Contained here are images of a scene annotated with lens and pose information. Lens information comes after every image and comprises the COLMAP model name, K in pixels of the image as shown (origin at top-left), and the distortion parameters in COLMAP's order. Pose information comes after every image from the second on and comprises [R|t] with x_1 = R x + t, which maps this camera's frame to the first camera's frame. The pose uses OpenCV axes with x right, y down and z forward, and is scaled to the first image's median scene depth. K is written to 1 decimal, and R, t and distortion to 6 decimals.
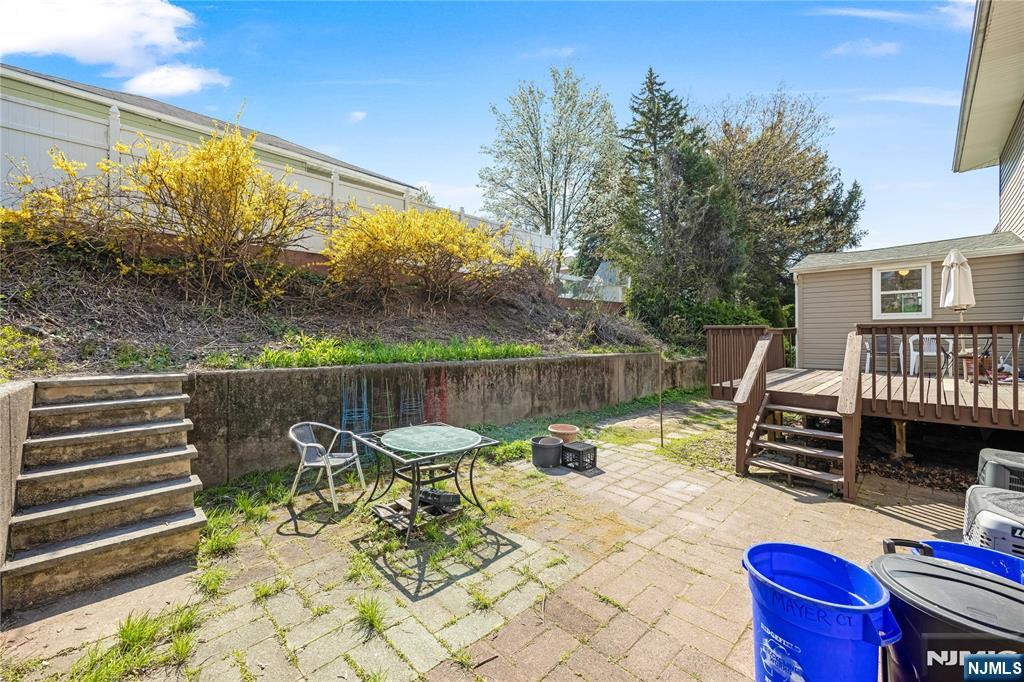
lens RADIAL K [[416.0, 0, 508.2], [0, 416.0, 338.5], [0, 0, 1]] dist [-0.004369, -0.000057]
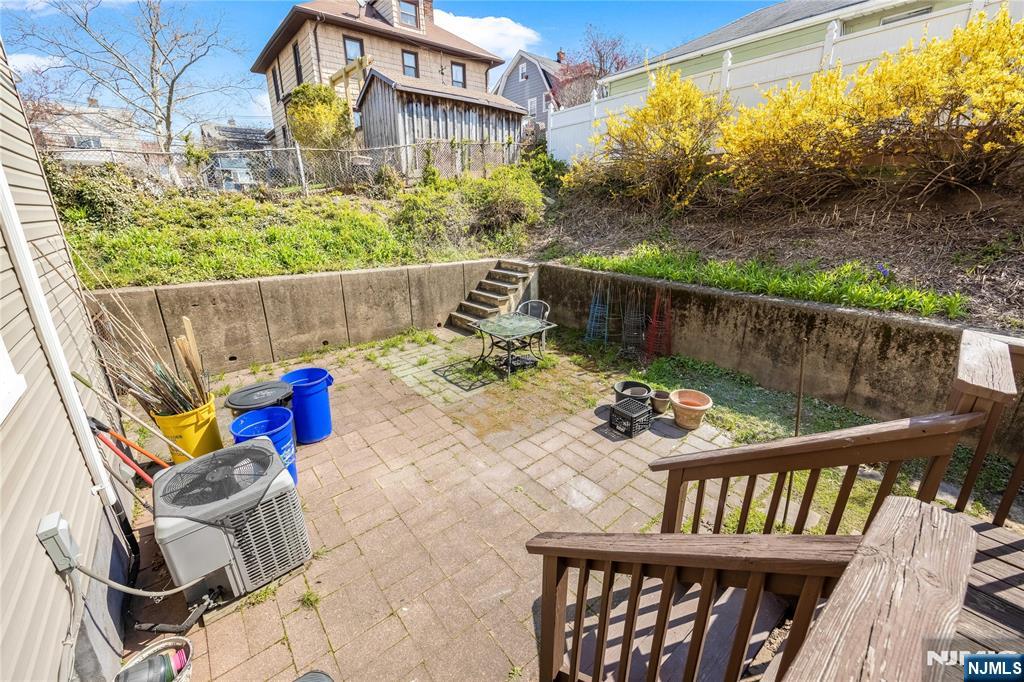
lens RADIAL K [[416.0, 0, 515.3], [0, 416.0, 334.1], [0, 0, 1]] dist [-0.004369, -0.000057]
pose [[-0.096267, 0.297581, -0.949831, 1.088831], [0.008682, 0.954477, 0.298157, -0.168381], [0.995318, 0.020456, -0.094468, 0.930531]]
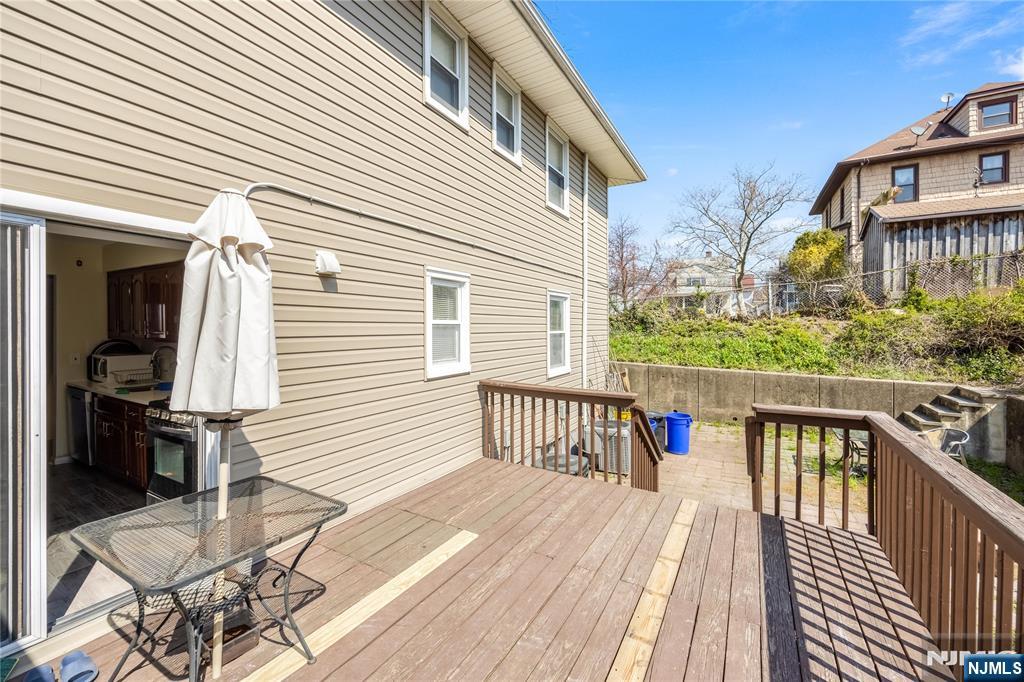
lens RADIAL K [[416.0, 0, 512.9], [0, 416.0, 332.6], [0, 0, 1]] dist [-0.004369, -0.000057]
pose [[-0.964663, 0.009503, -0.263314, 1.370813], [0.003556, 0.999728, 0.023054, -0.186912], [0.263462, 0.021303, -0.964435, 1.817186]]
